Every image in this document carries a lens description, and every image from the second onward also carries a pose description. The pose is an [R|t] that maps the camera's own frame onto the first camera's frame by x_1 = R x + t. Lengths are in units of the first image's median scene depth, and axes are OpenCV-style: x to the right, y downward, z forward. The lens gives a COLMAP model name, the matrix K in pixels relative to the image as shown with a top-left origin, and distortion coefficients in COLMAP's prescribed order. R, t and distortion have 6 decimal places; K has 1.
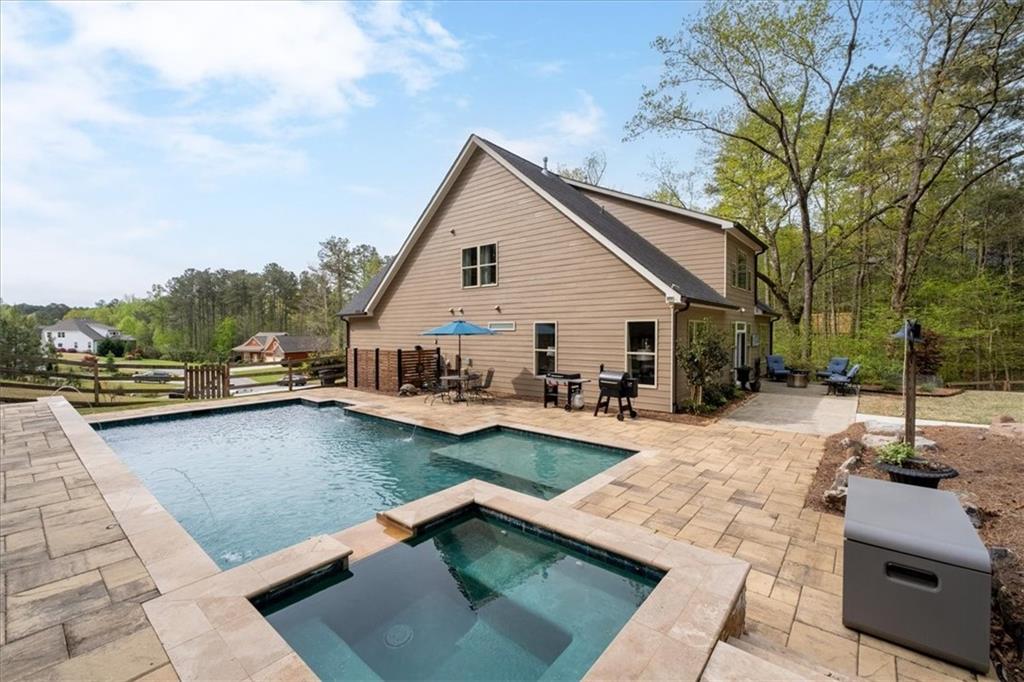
lens RADIAL K [[437.3, 0, 516.7], [0, 437.3, 345.3], [0, 0, 1]] dist [-0.004074, -0.000168]
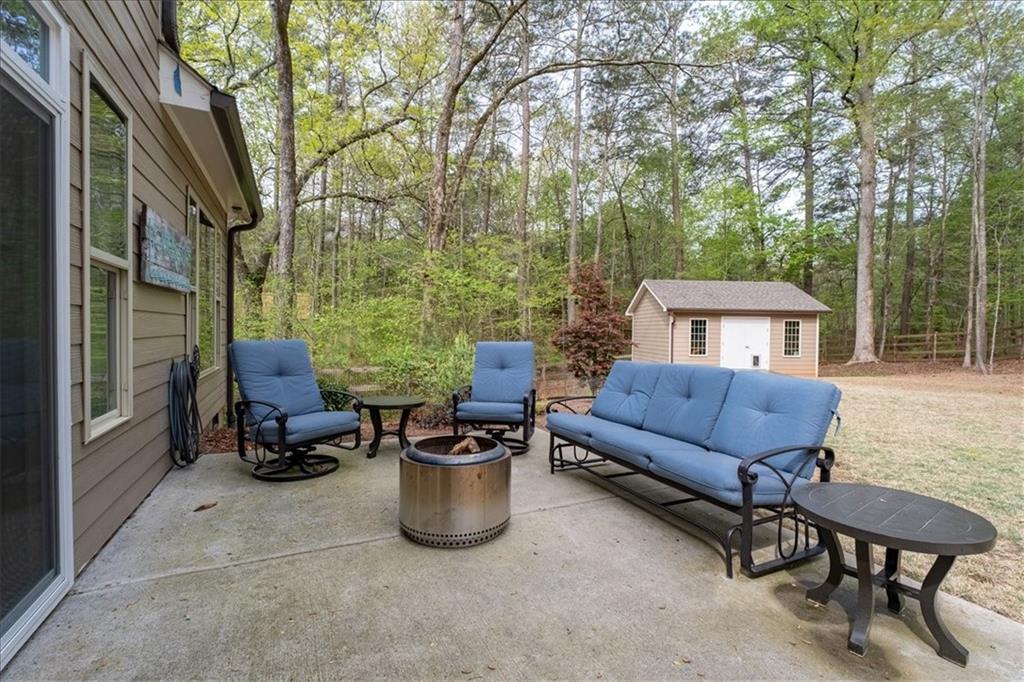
lens RADIAL K [[457.6, 0, 519.0], [0, 457.6, 335.1], [0, 0, 1]] dist [-0.001846, -0.000028]
pose [[0.413187, -0.008852, 0.910603, 0.436652], [0.015503, 0.999876, 0.002685, 0.021518], [-0.910514, 0.013008, 0.413273, 0.794479]]
